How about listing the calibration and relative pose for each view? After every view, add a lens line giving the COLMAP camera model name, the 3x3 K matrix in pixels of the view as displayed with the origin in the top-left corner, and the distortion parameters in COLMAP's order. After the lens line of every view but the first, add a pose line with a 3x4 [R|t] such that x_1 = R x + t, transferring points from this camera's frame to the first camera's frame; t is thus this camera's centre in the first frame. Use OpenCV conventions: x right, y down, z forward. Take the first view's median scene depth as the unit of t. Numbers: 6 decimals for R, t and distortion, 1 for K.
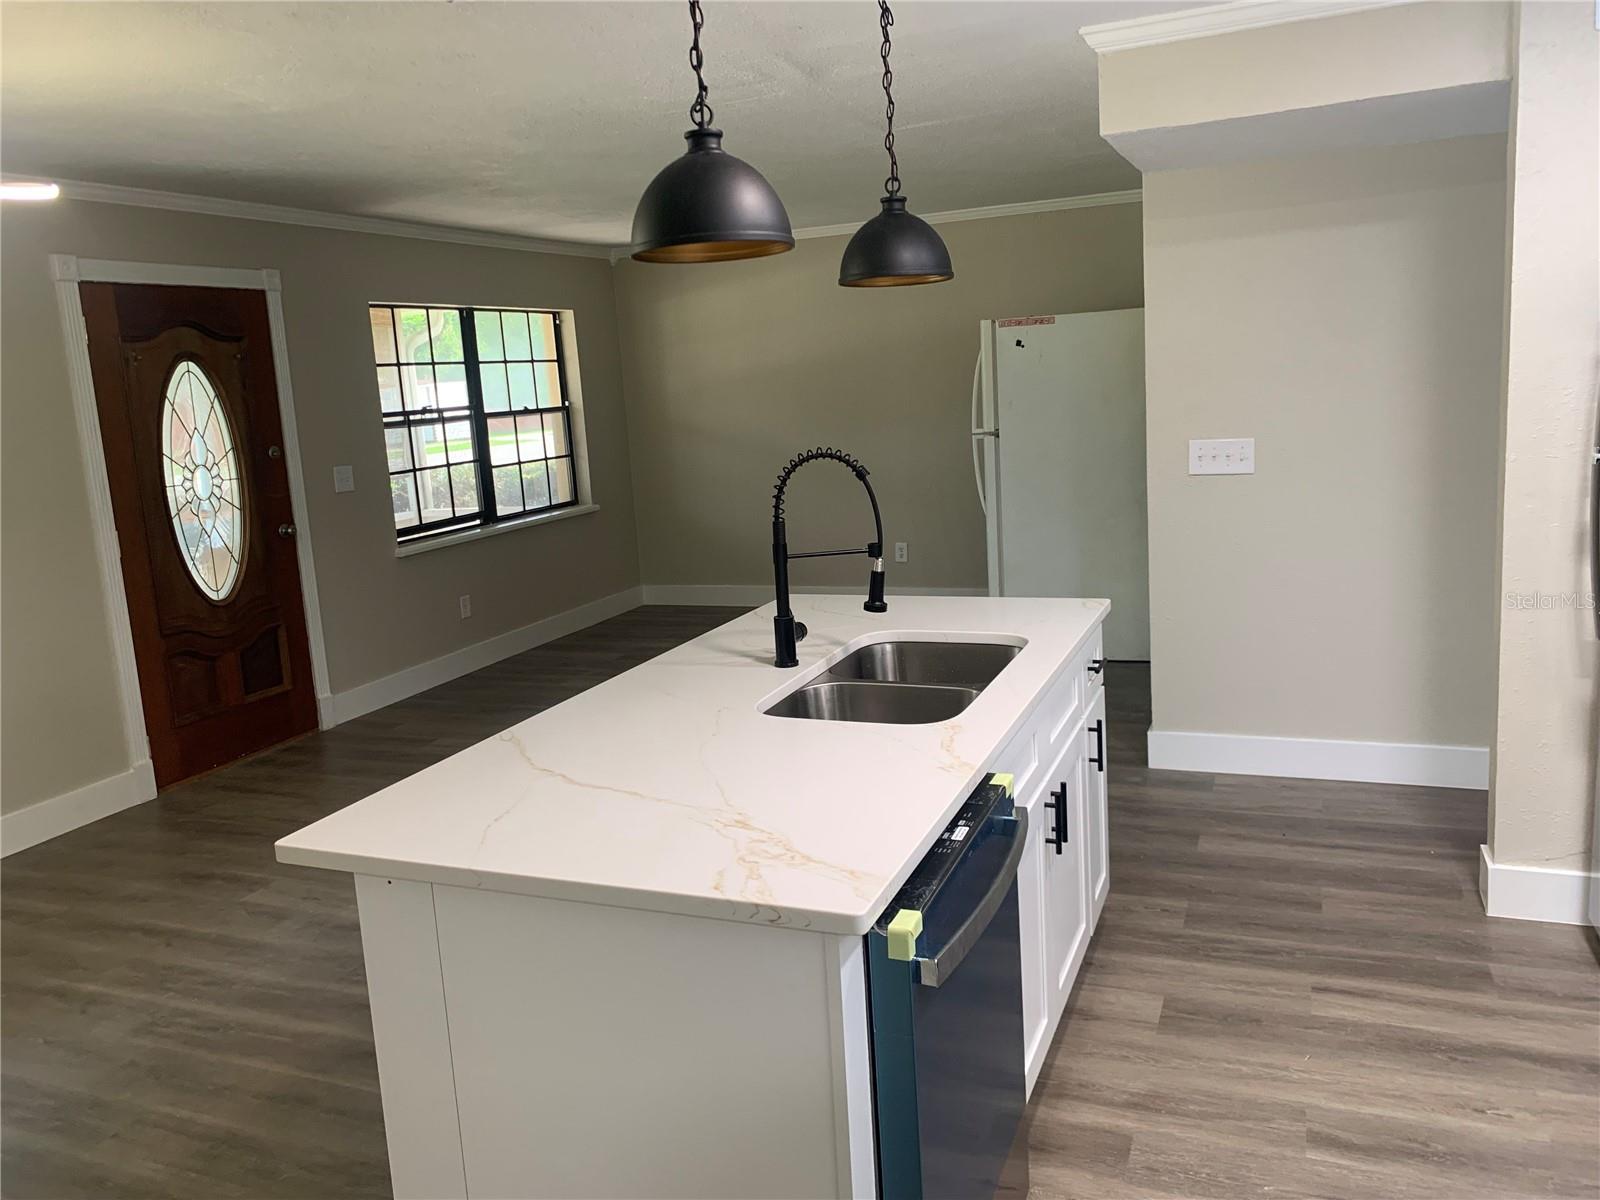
lens RADIAL K [[1224.0, 0, 789.0], [0, 1224.0, 589.3], [0, 0, 1]] dist [0.033162, -0.044573]
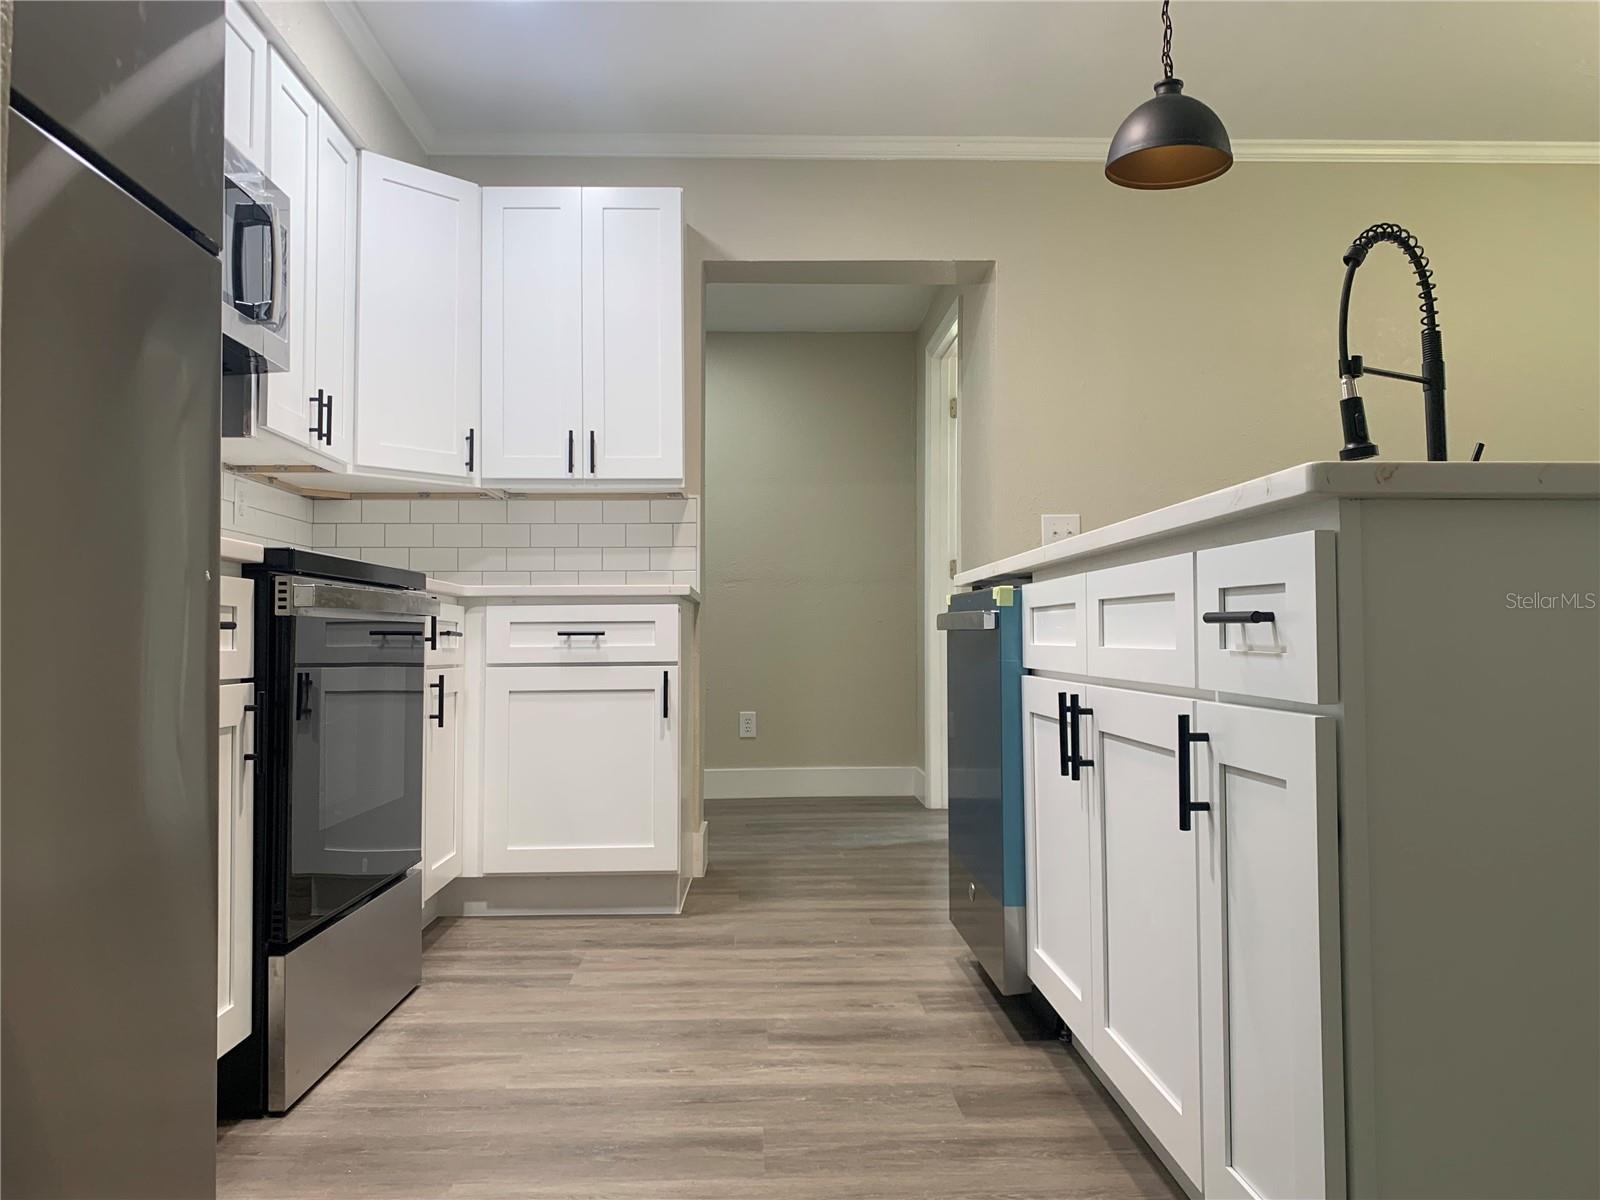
lens RADIAL K [[1224.0, 0, 792.1], [0, 1224.0, 581.4], [0, 0, 1]] dist [0.033162, -0.044573]
pose [[-0.907855, 0.046760, -0.416668, 0.338757], [-0.012953, 0.990159, 0.139343, -0.003032], [0.419083, 0.131901, -0.898316, 0.790956]]
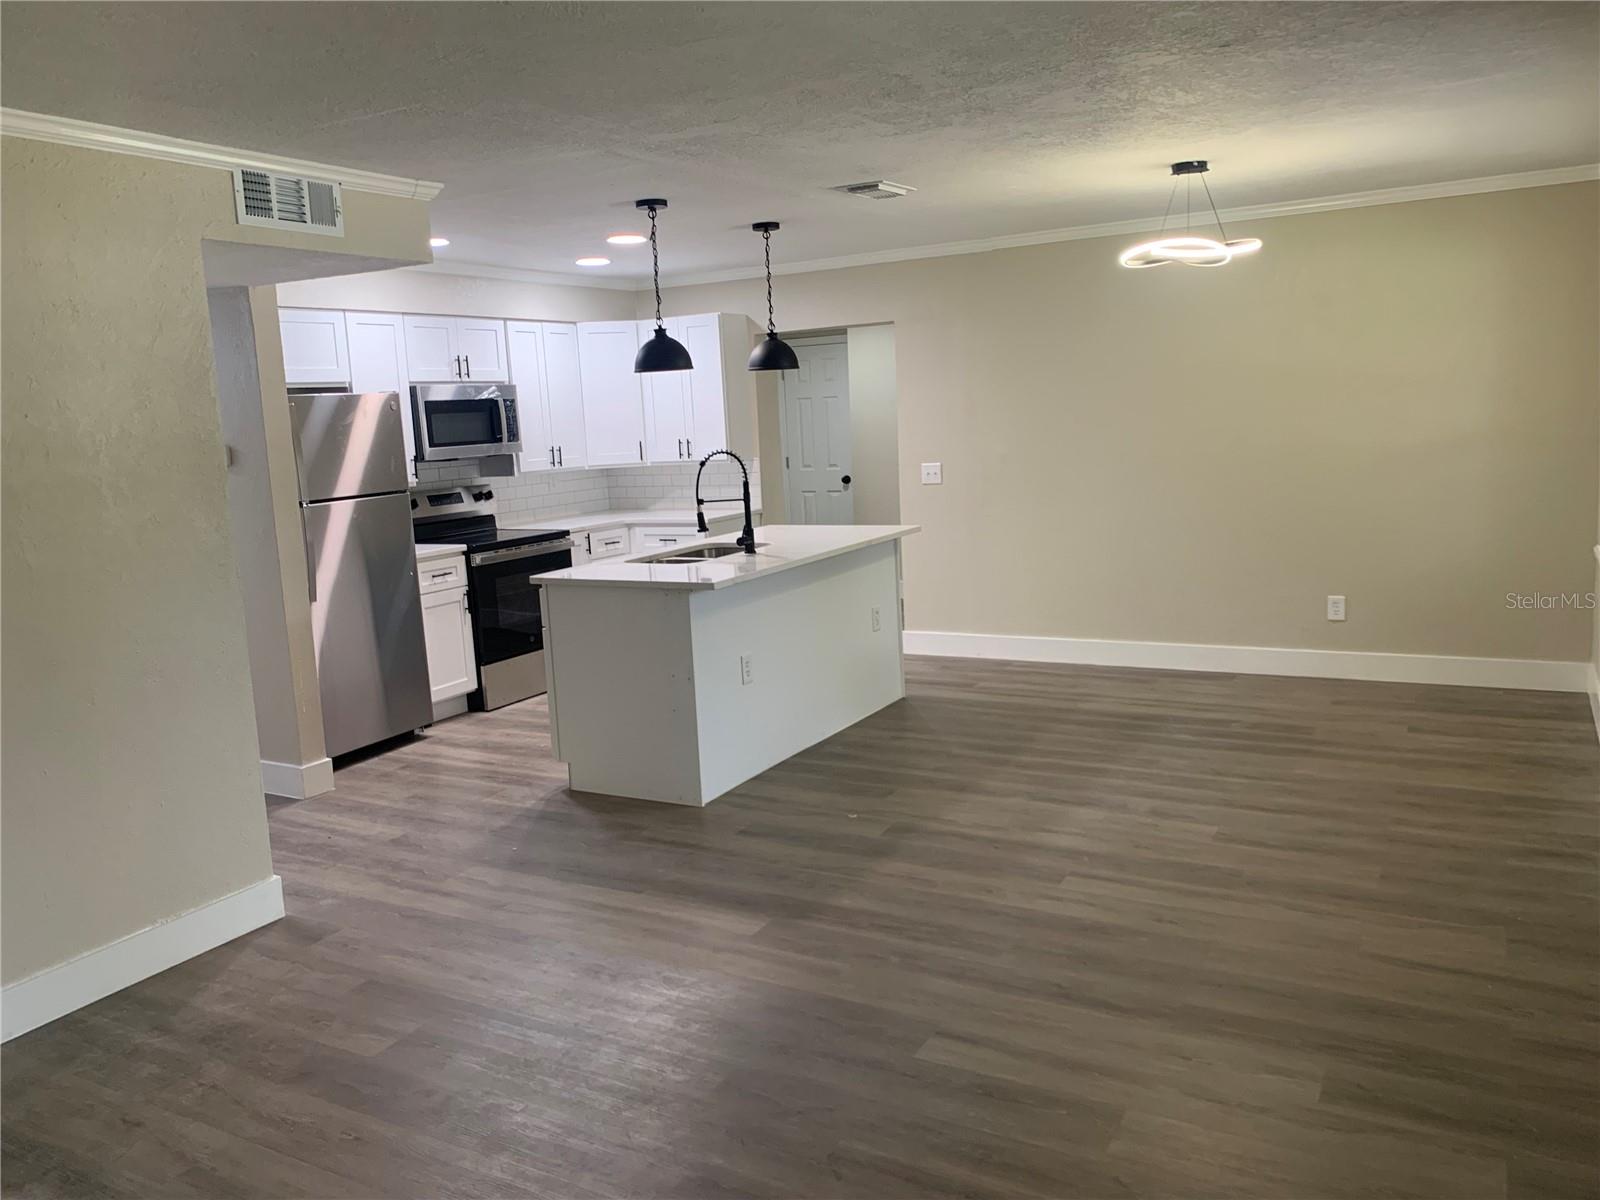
lens RADIAL K [[1224.0, 0, 810.3], [0, 1224.0, 586.2], [0, 0, 1]] dist [0.033162, -0.044573]
pose [[-0.987550, 0.097452, 0.123480, -0.186044], [0.131650, 0.941672, 0.309714, -0.269317], [-0.086095, 0.322115, -0.942778, 1.564995]]
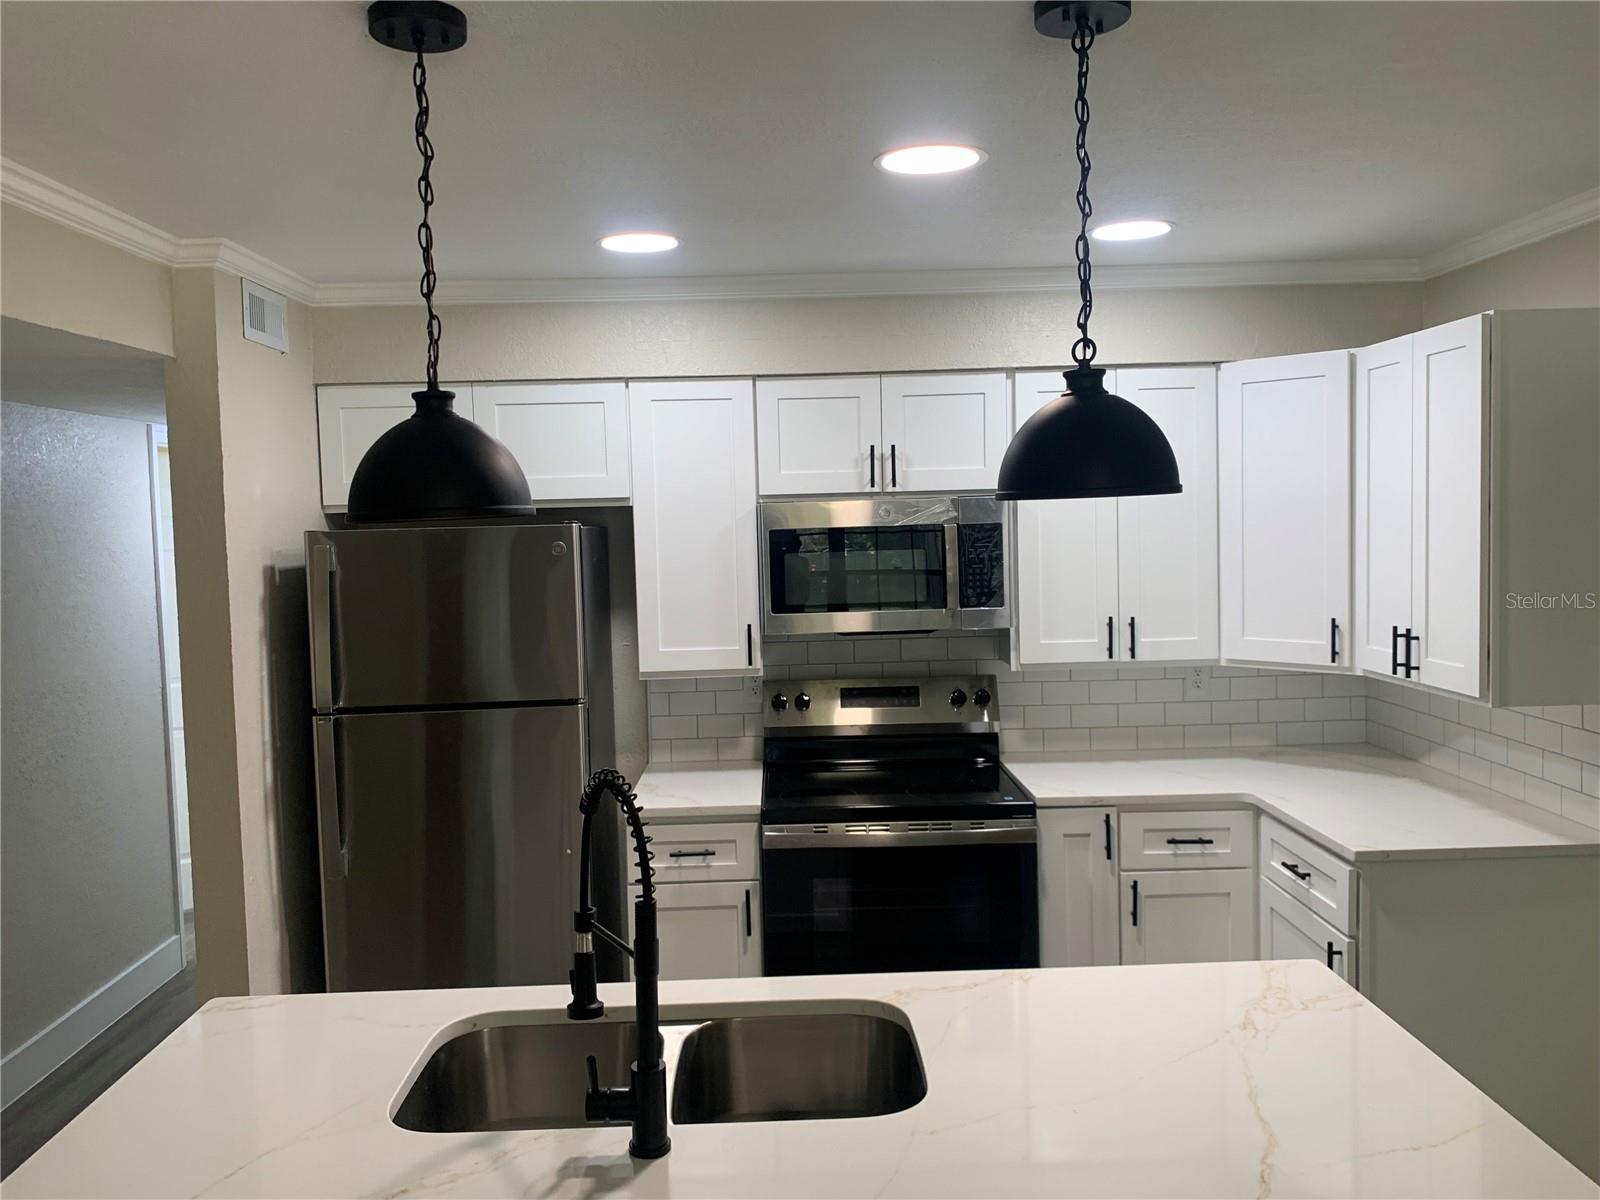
lens RADIAL K [[1224.0, 0, 784.2], [0, 1224.0, 576.2], [0, 0, 1]] dist [0.033162, -0.044573]
pose [[-0.402298, 0.028212, 0.915074, -0.305851], [0.212748, 0.975043, 0.063470, -0.121600], [-0.890446, 0.220214, -0.398260, 0.594936]]
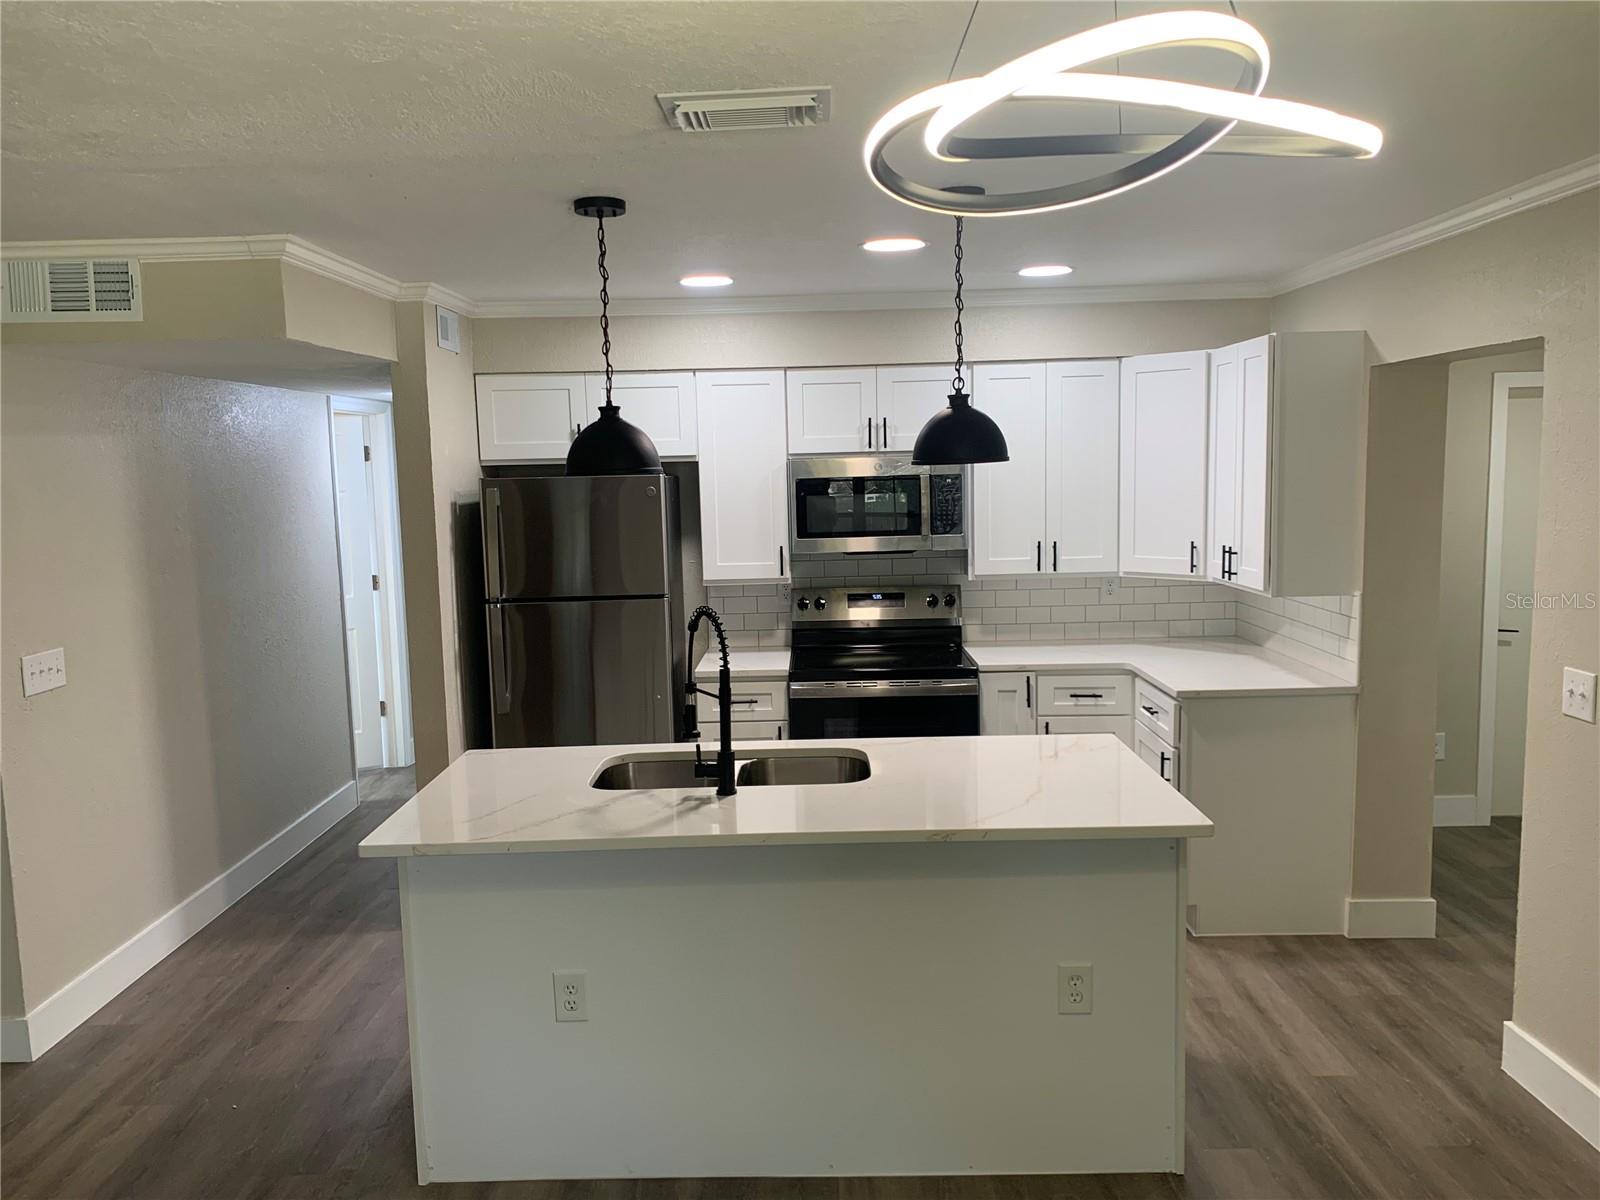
lens RADIAL K [[1224.0, 0, 792.1], [0, 1224.0, 589.8], [0, 0, 1]] dist [0.033162, -0.044573]
pose [[-0.379401, -0.024808, 0.924900, -0.583480], [0.211122, 0.970947, 0.112647, -0.129422], [-0.900823, 0.238005, -0.363141, 0.703014]]
